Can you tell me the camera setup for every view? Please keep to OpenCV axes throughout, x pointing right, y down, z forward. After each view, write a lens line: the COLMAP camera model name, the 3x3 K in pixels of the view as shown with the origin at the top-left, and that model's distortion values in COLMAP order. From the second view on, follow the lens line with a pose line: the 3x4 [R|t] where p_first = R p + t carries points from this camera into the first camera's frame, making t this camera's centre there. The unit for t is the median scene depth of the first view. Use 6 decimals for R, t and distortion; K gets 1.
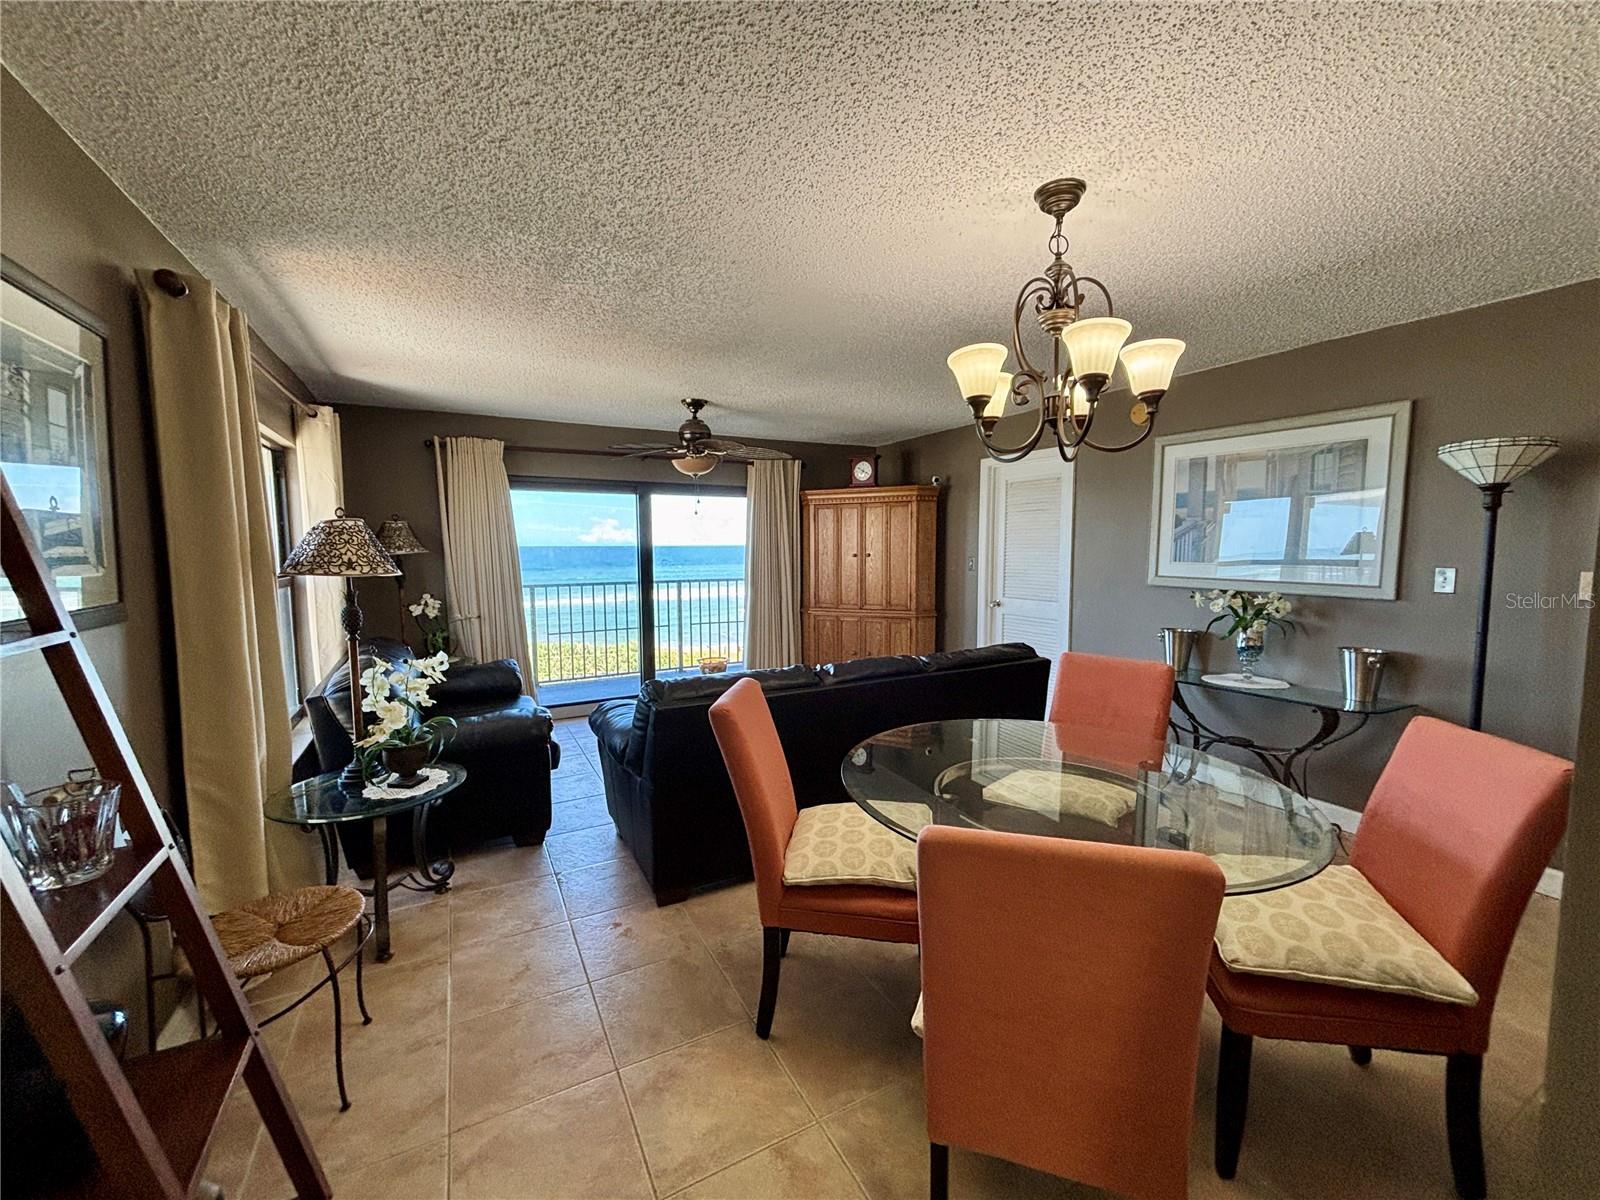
lens RADIAL K [[643.2, 0, 800.6], [0, 643.2, 608.9], [0, 0, 1]] dist [-0.004339, 0.001420]
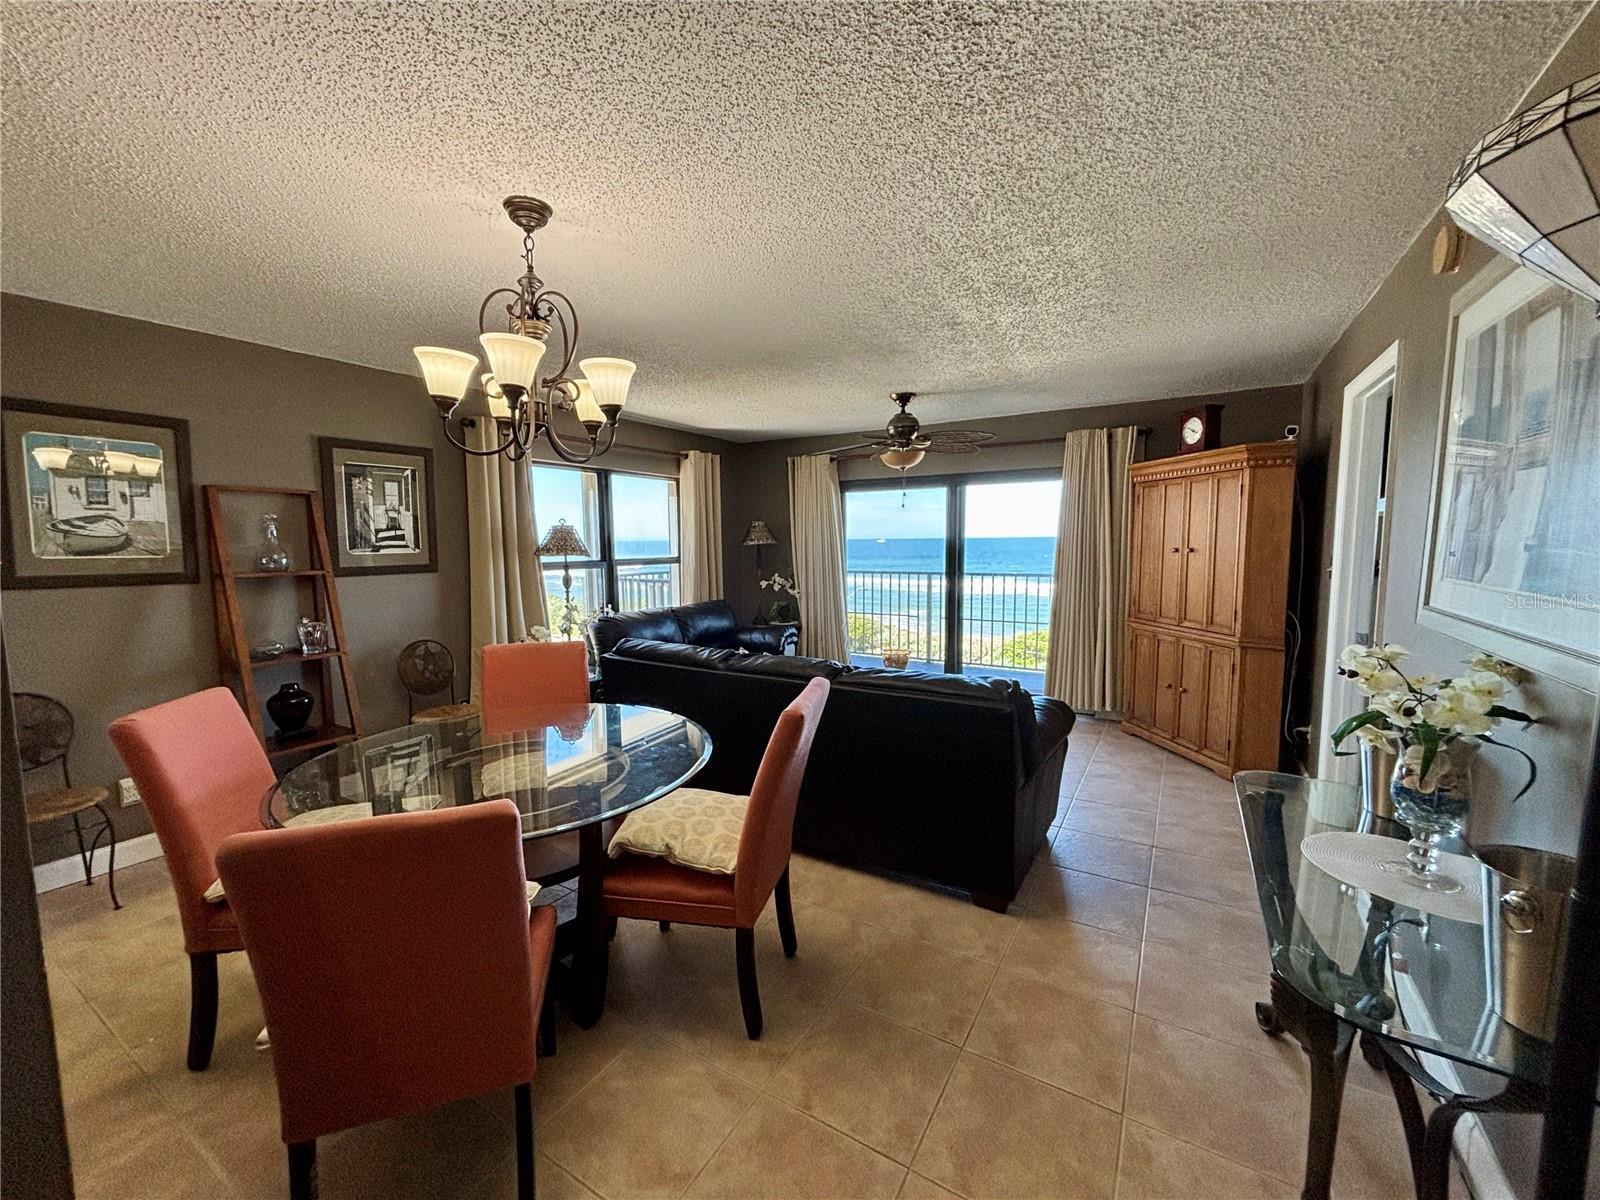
lens RADIAL K [[643.2, 0, 800.1], [0, 643.2, 598.4], [0, 0, 1]] dist [-0.004339, 0.001420]
pose [[0.508111, 0.077720, -0.857778, 0.510092], [-0.078249, 0.995967, 0.043889, -0.028015], [0.857730, 0.044820, 0.512144, 0.279563]]
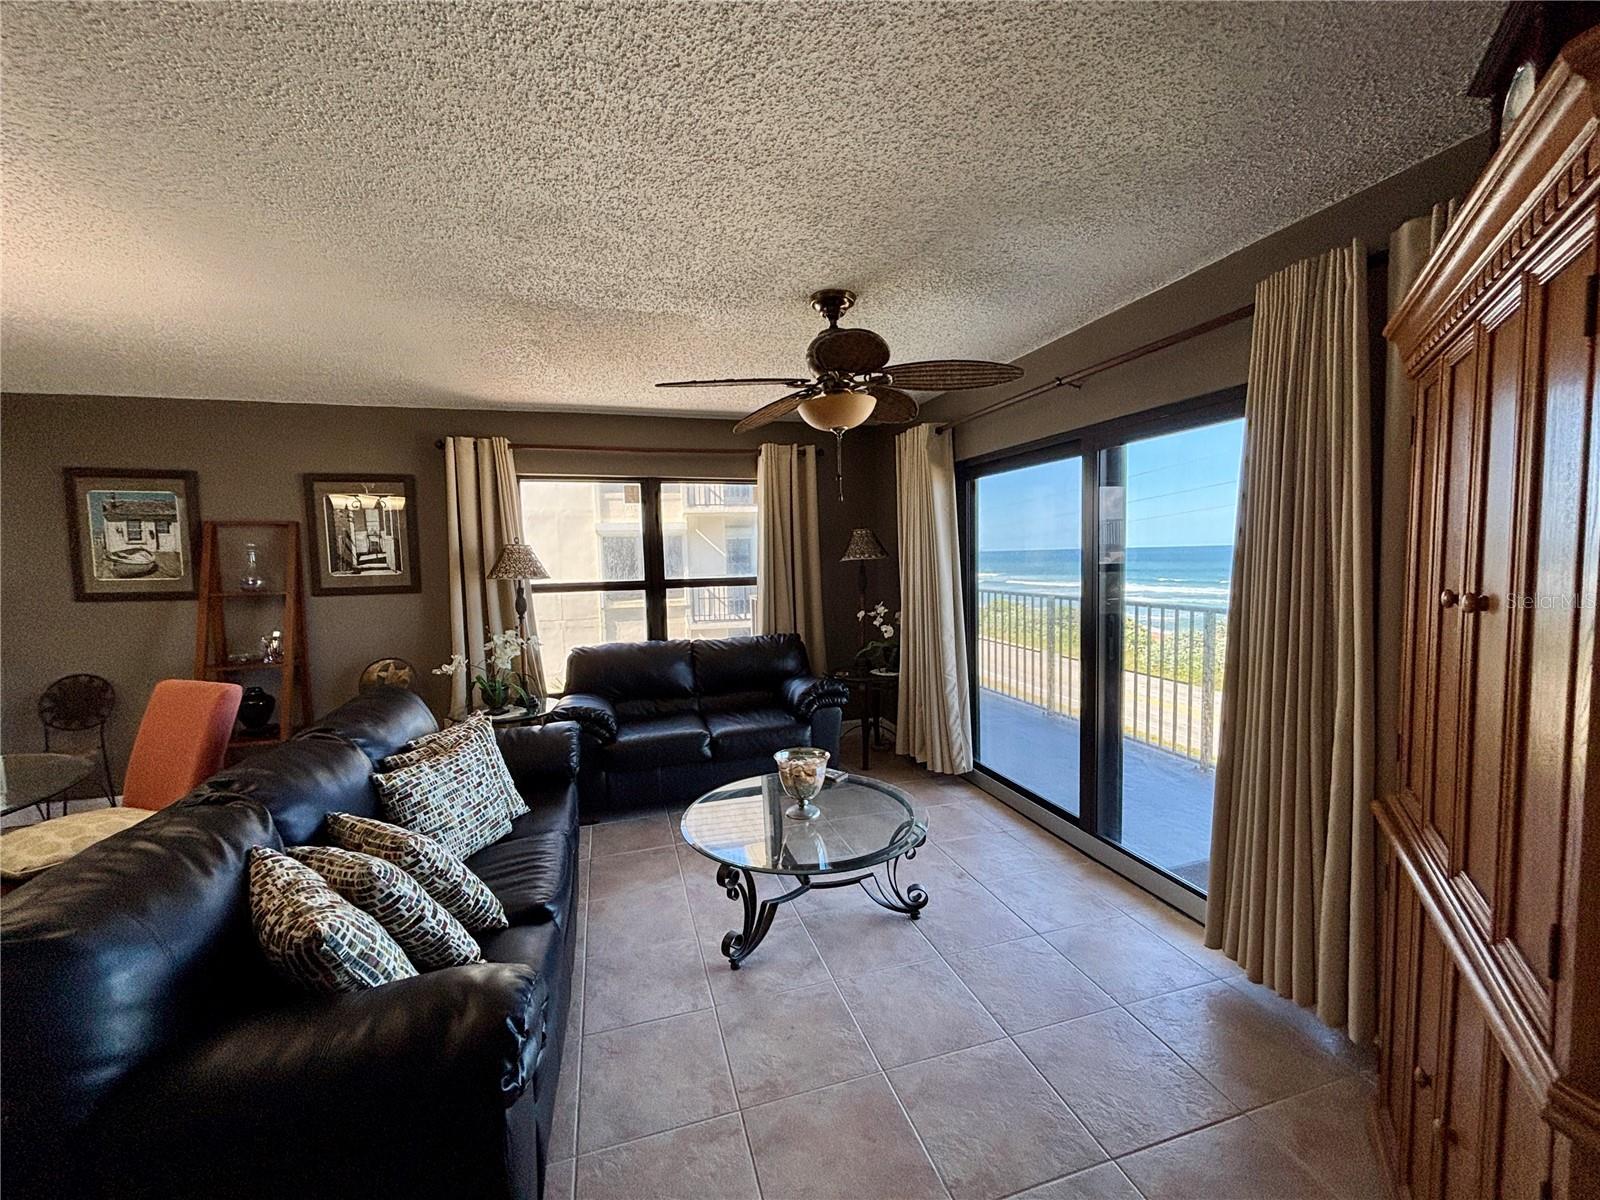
lens RADIAL K [[643.2, 0, 790.0], [0, 643.2, 601.4], [0, 0, 1]] dist [-0.004339, 0.001420]
pose [[-0.191537, 0.079330, -0.978274, 0.332543], [-0.075039, 0.992627, 0.095186, -0.087046], [0.978613, 0.091640, -0.184172, 0.853691]]
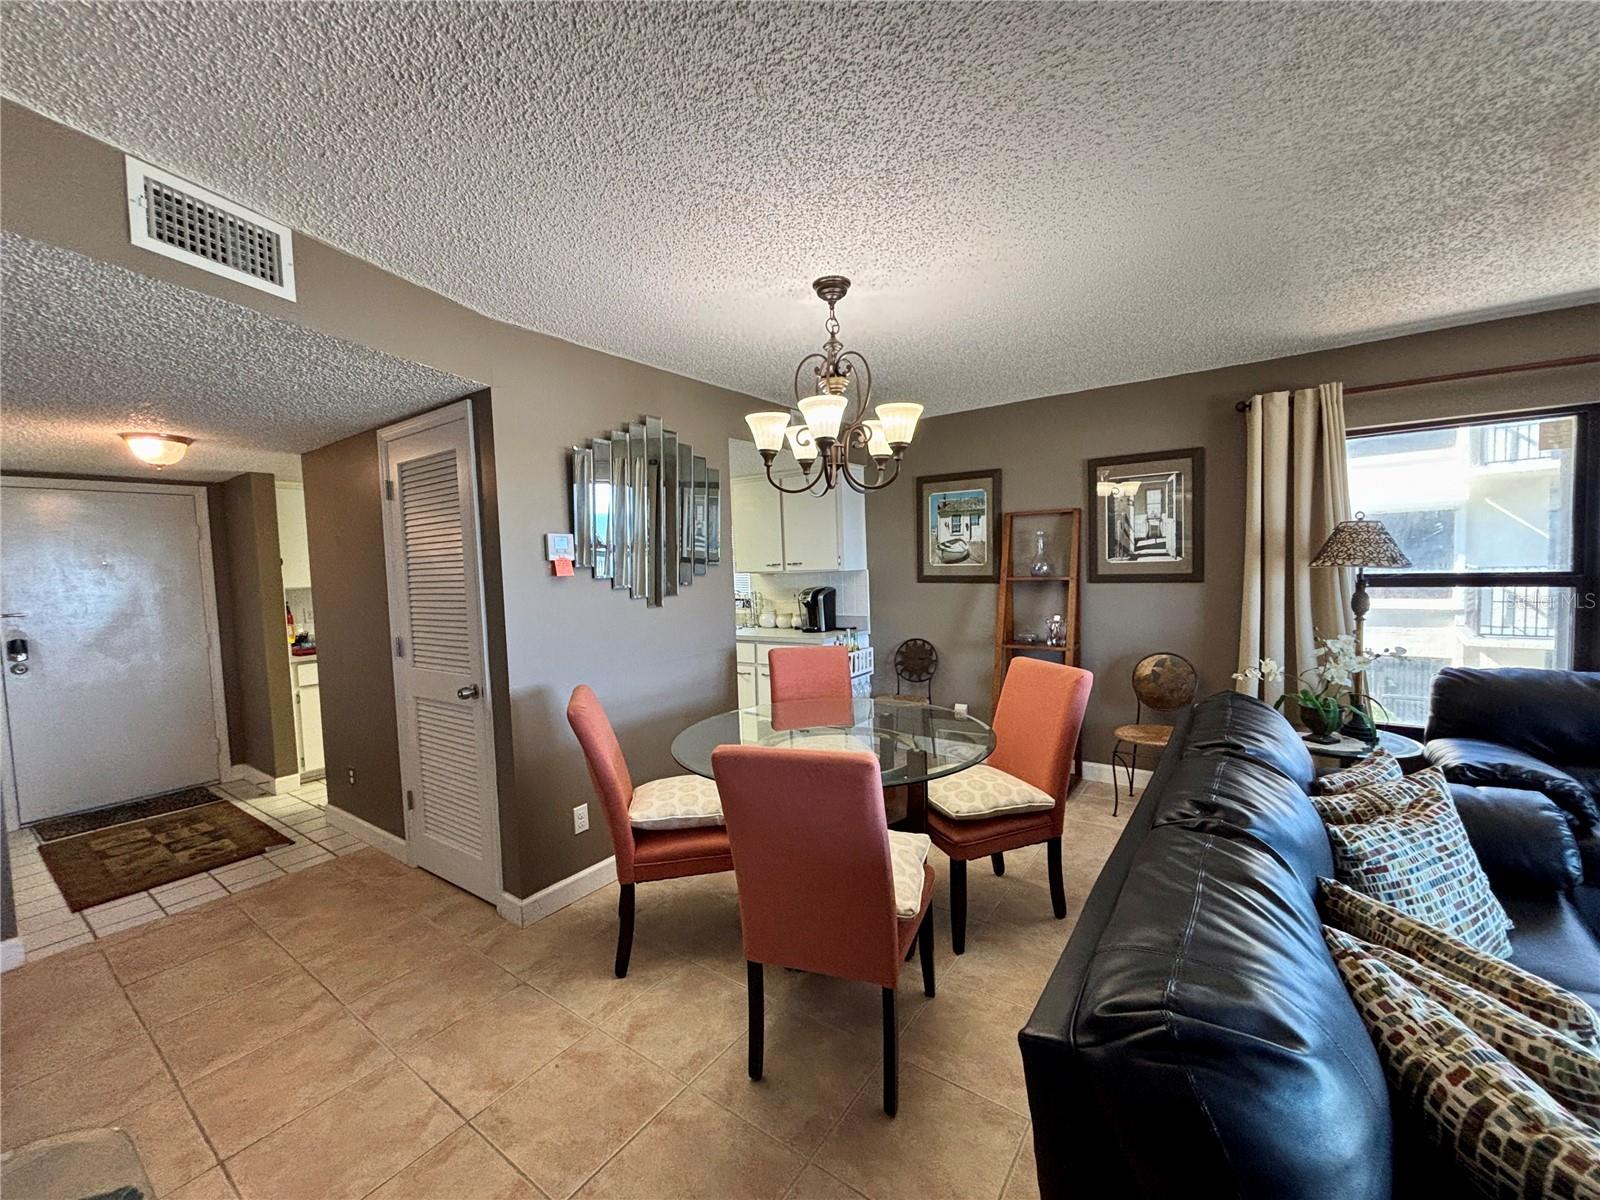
lens RADIAL K [[643.2, 0, 791.4], [0, 643.2, 597.3], [0, 0, 1]] dist [-0.004339, 0.001420]
pose [[-0.898898, 0.056712, -0.434473, 0.344312], [-0.007631, 0.989411, 0.144937, -0.069946], [0.438092, 0.133599, -0.888947, 0.695512]]
